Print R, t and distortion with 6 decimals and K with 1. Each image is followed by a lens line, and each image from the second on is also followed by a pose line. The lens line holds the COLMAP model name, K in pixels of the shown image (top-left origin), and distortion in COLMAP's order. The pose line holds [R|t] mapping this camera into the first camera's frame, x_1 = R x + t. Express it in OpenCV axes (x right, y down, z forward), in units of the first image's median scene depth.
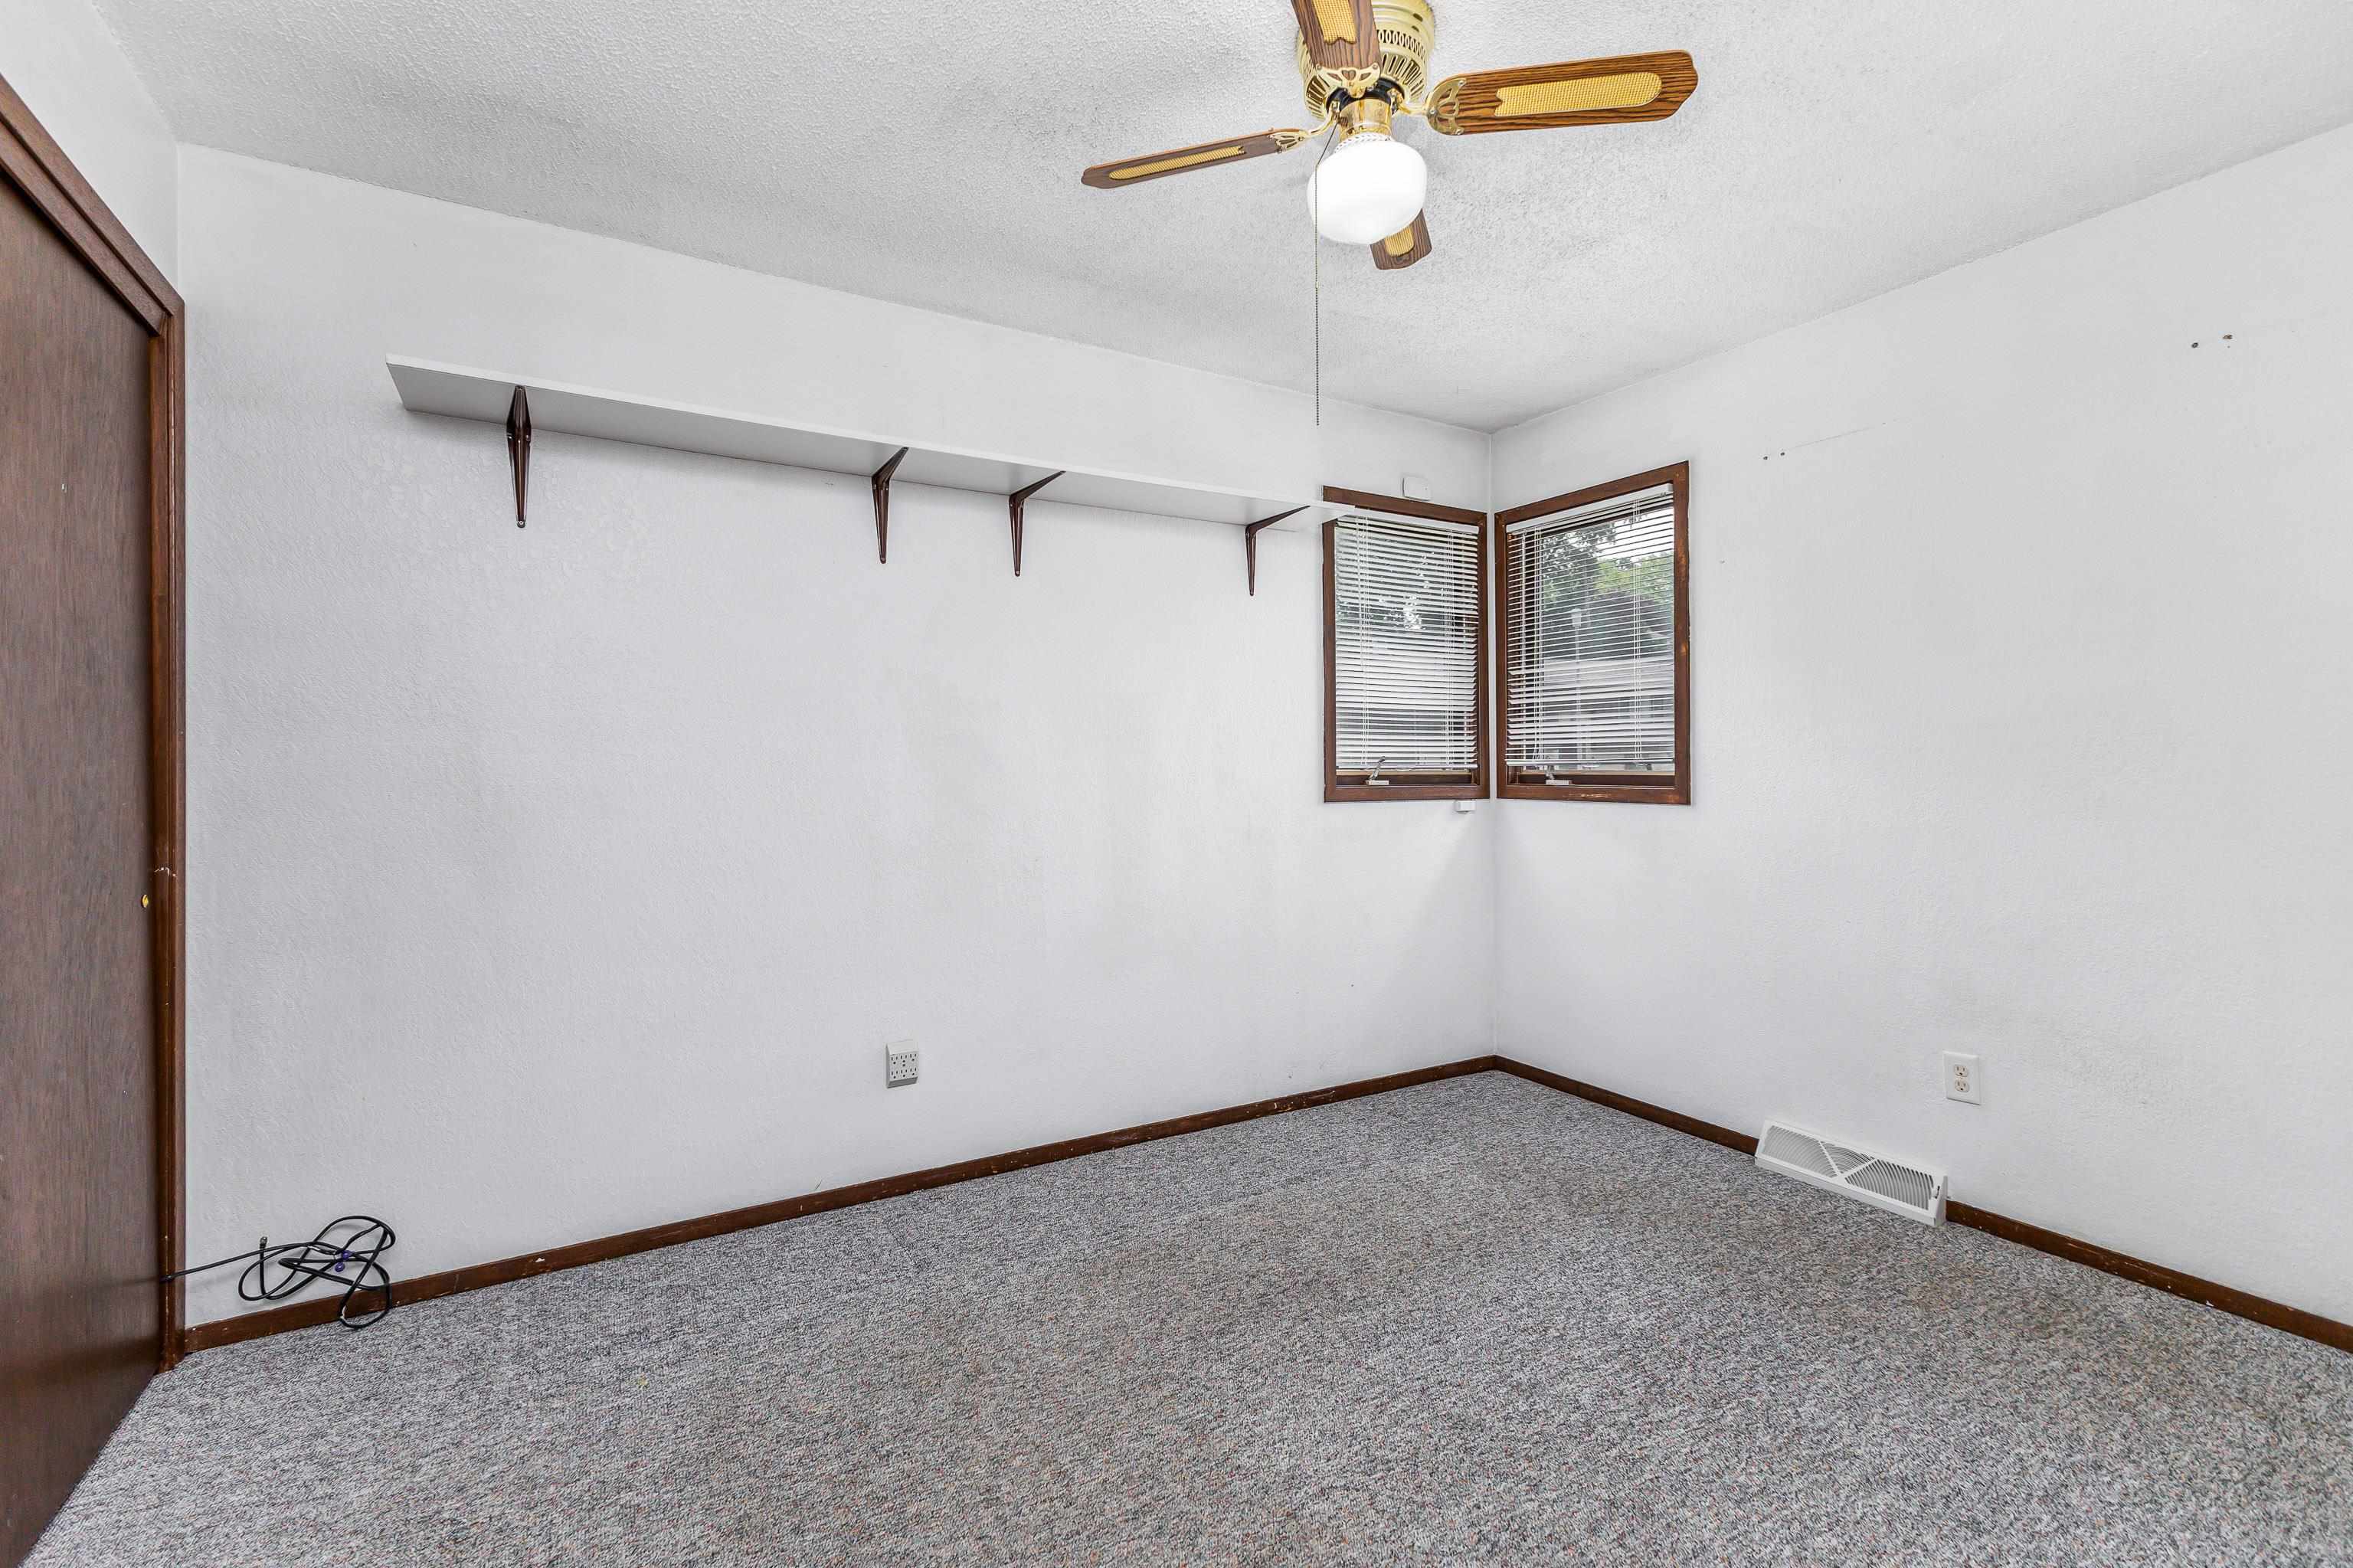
lens RADIAL K [[1035.4, 0, 1176.5], [0, 1035.4, 784.0], [0, 0, 1]] dist [0.012940, -0.000217]
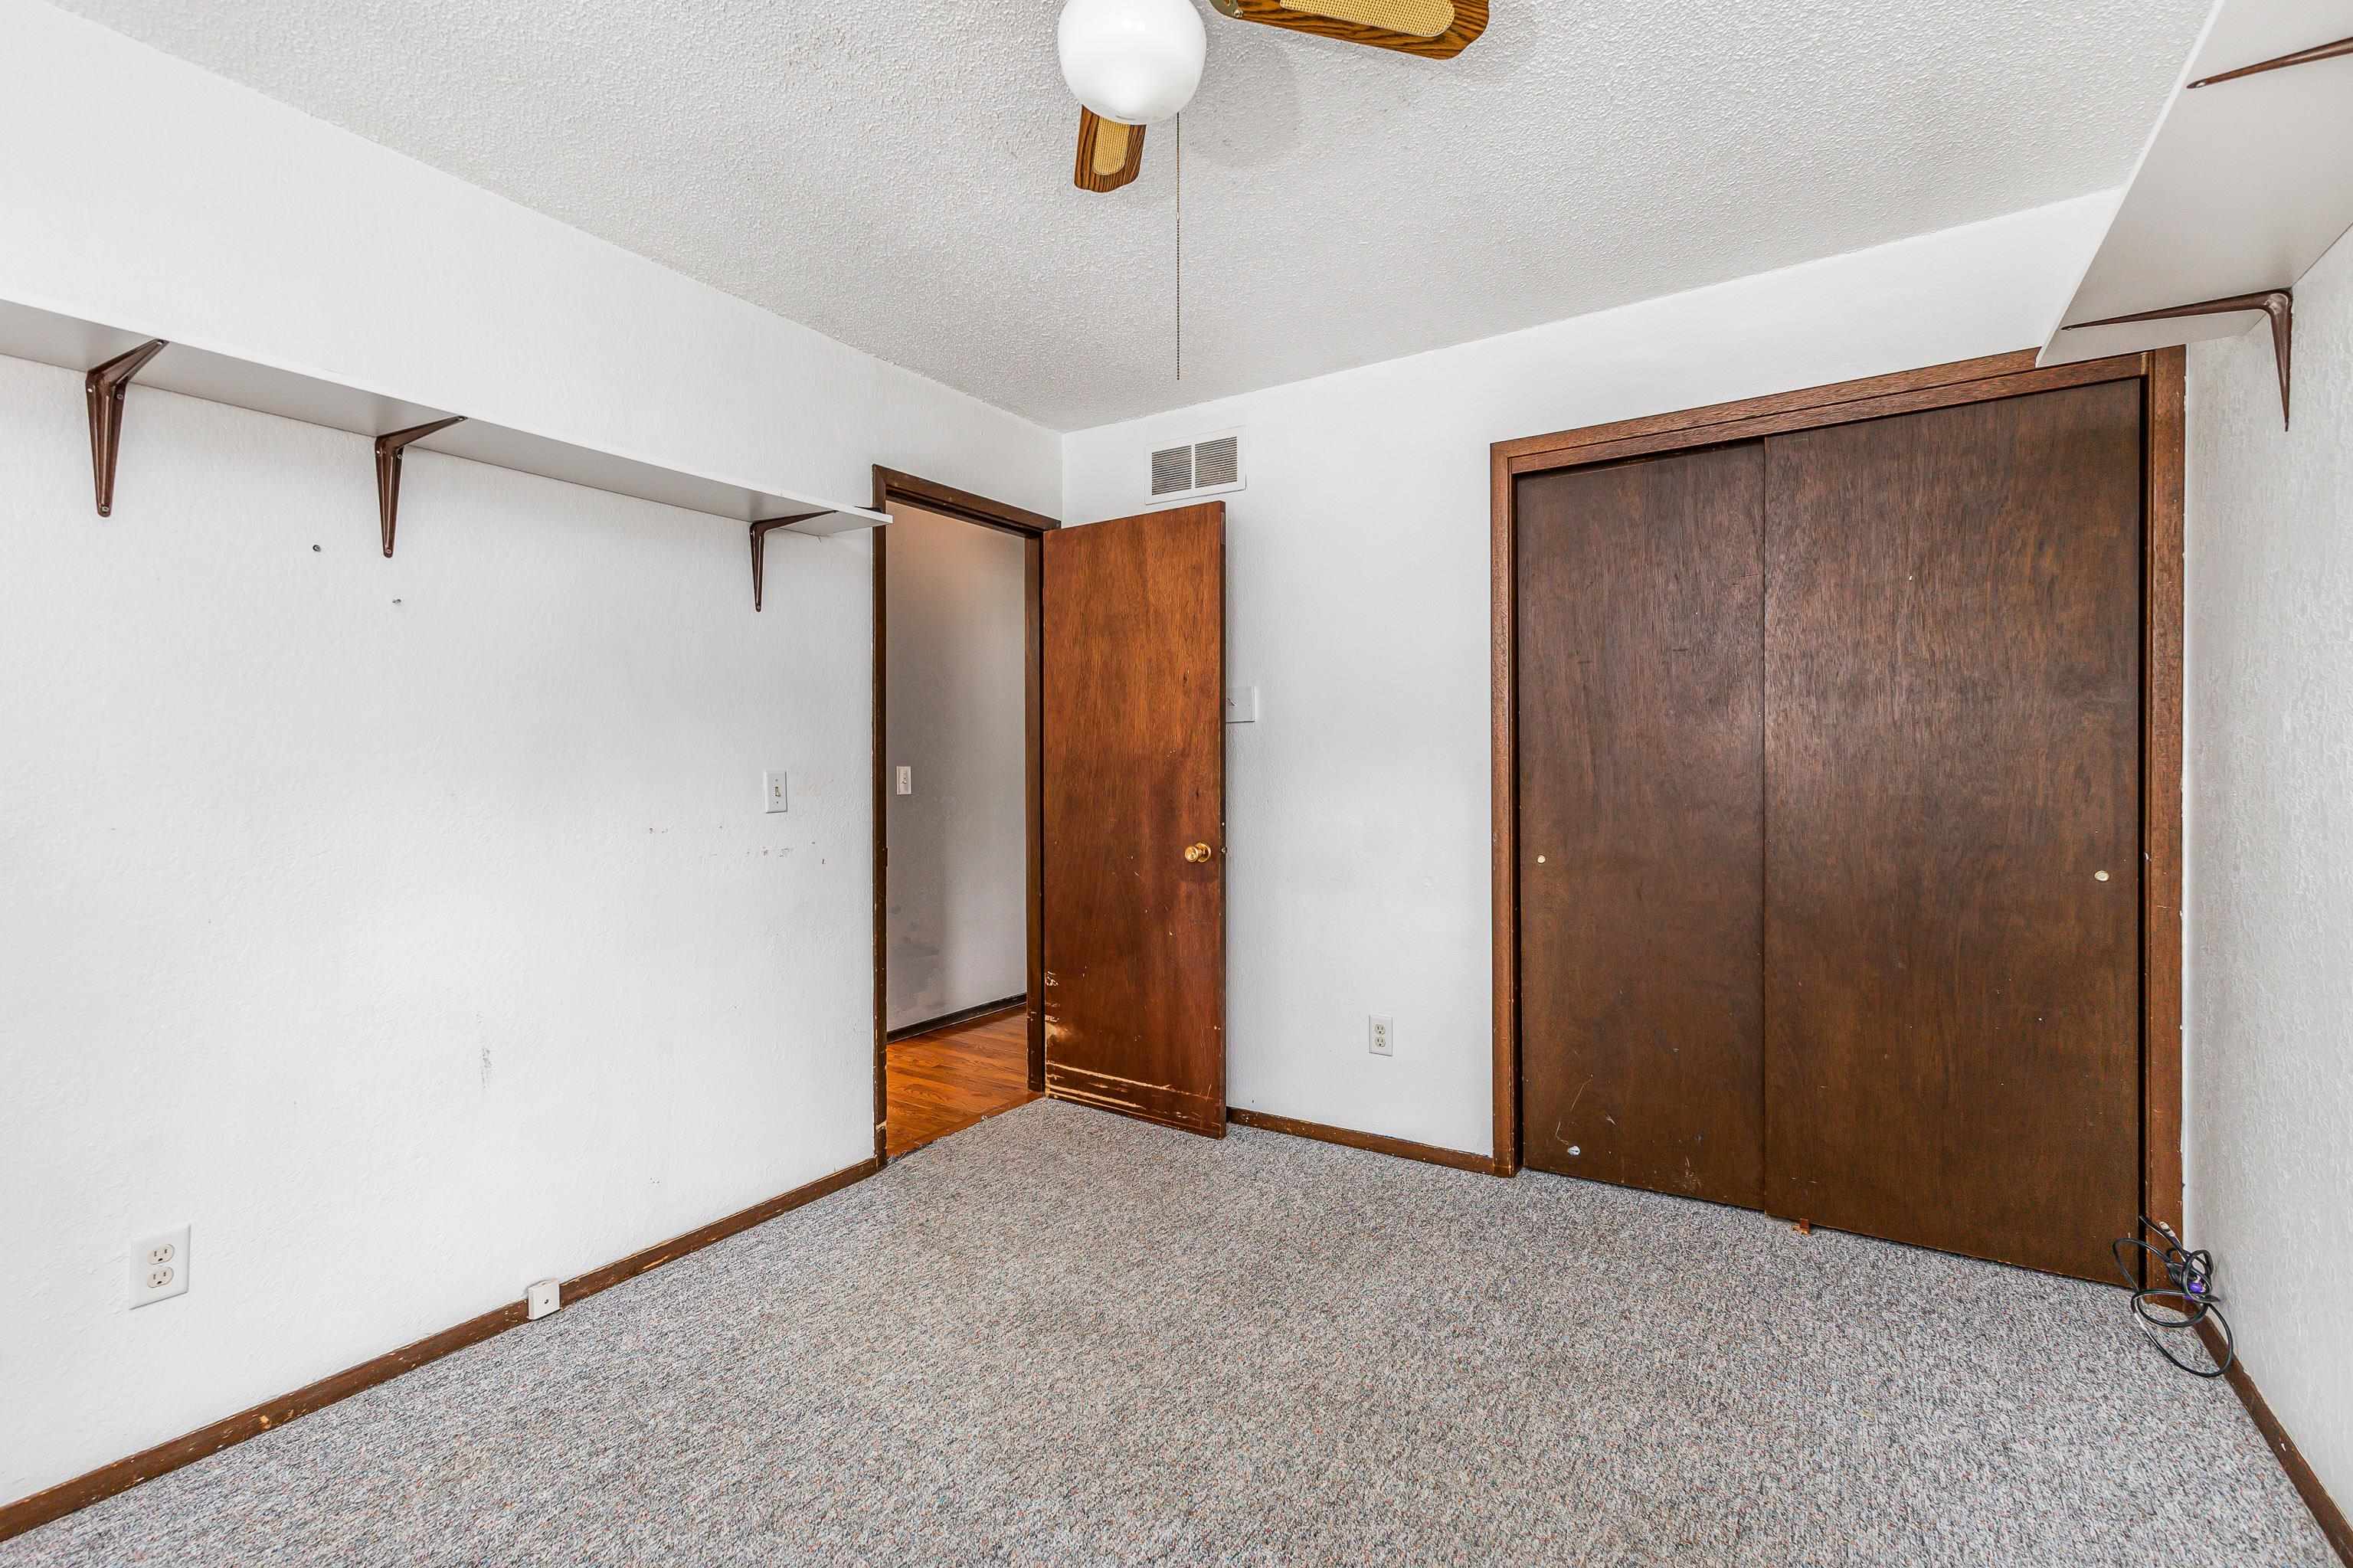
lens RADIAL K [[1035.4, 0, 1176.5], [0, 1035.4, 784.0], [0, 0, 1]] dist [0.012940, -0.000217]
pose [[-0.887339, 0.017267, -0.460794, 0.321187], [0.006819, 0.999681, 0.024328, -0.017656], [0.461067, 0.018445, -0.887174, 1.050809]]
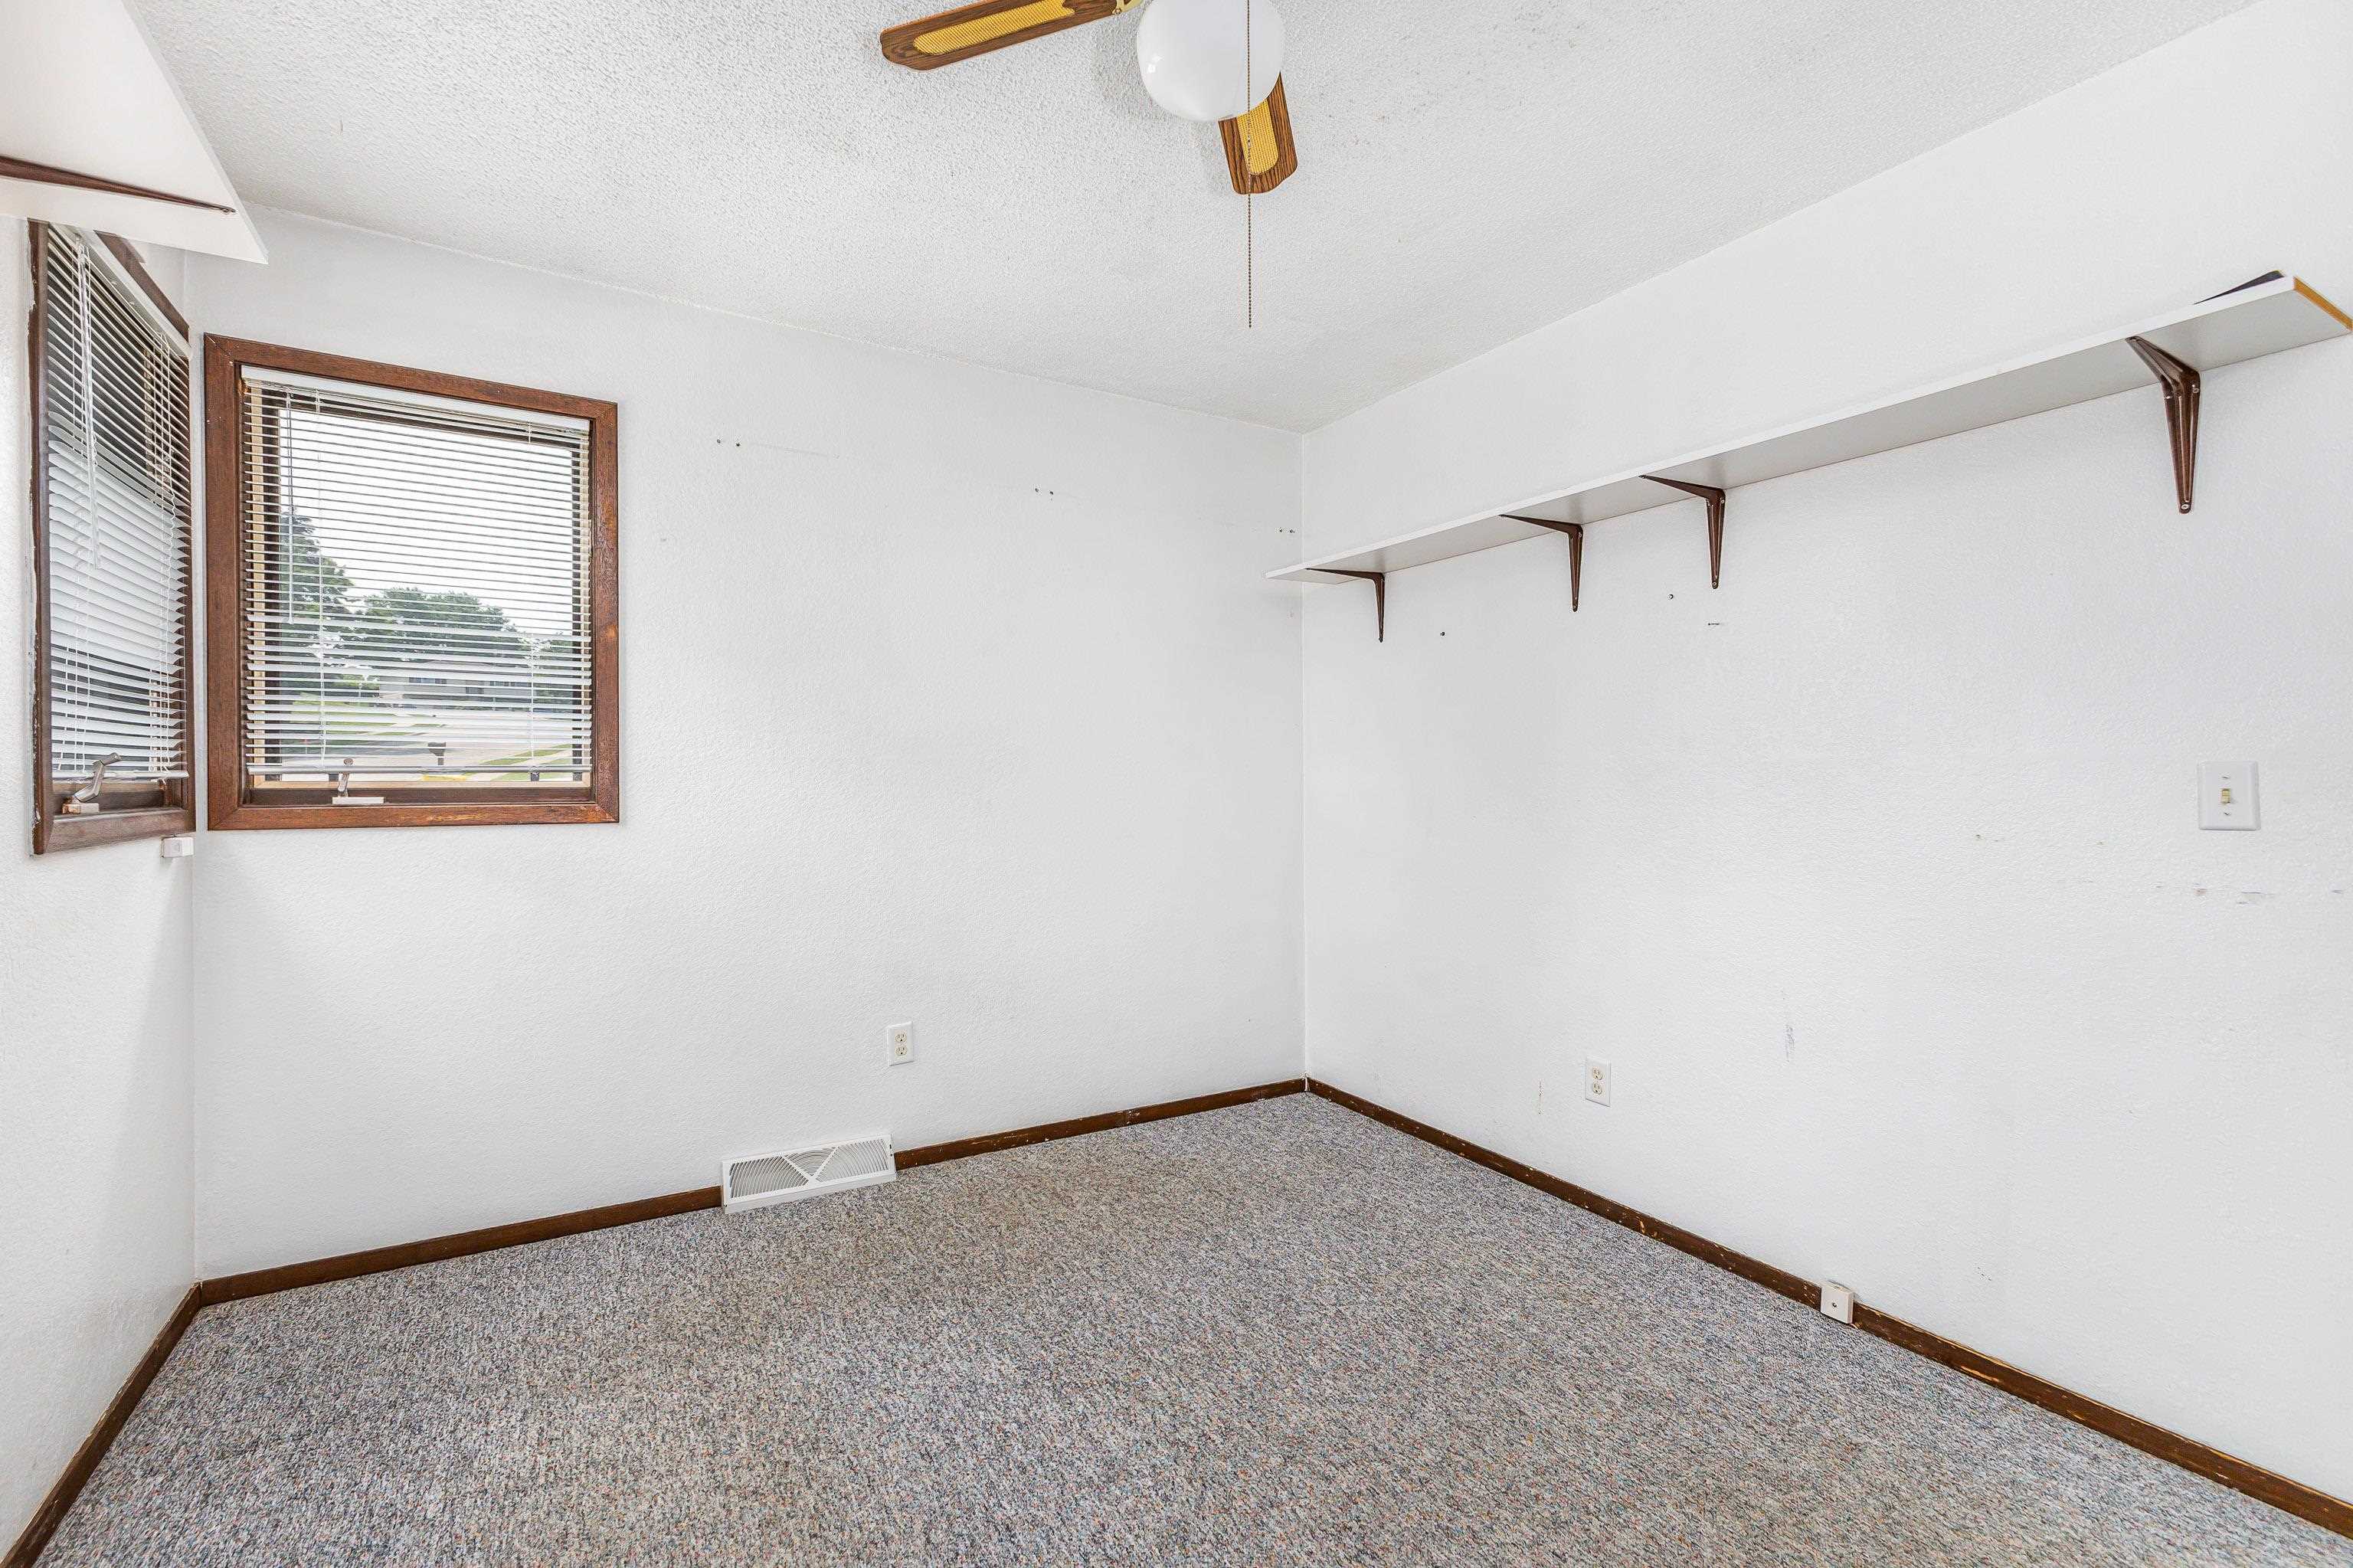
lens RADIAL K [[1035.4, 0, 1176.5], [0, 1035.4, 784.0], [0, 0, 1]] dist [0.012940, -0.000217]
pose [[-0.013809, -0.003105, 0.999900, -0.372895], [0.015609, 0.999873, 0.003321, -0.007679], [-0.999783, 0.015653, -0.013759, 0.636279]]
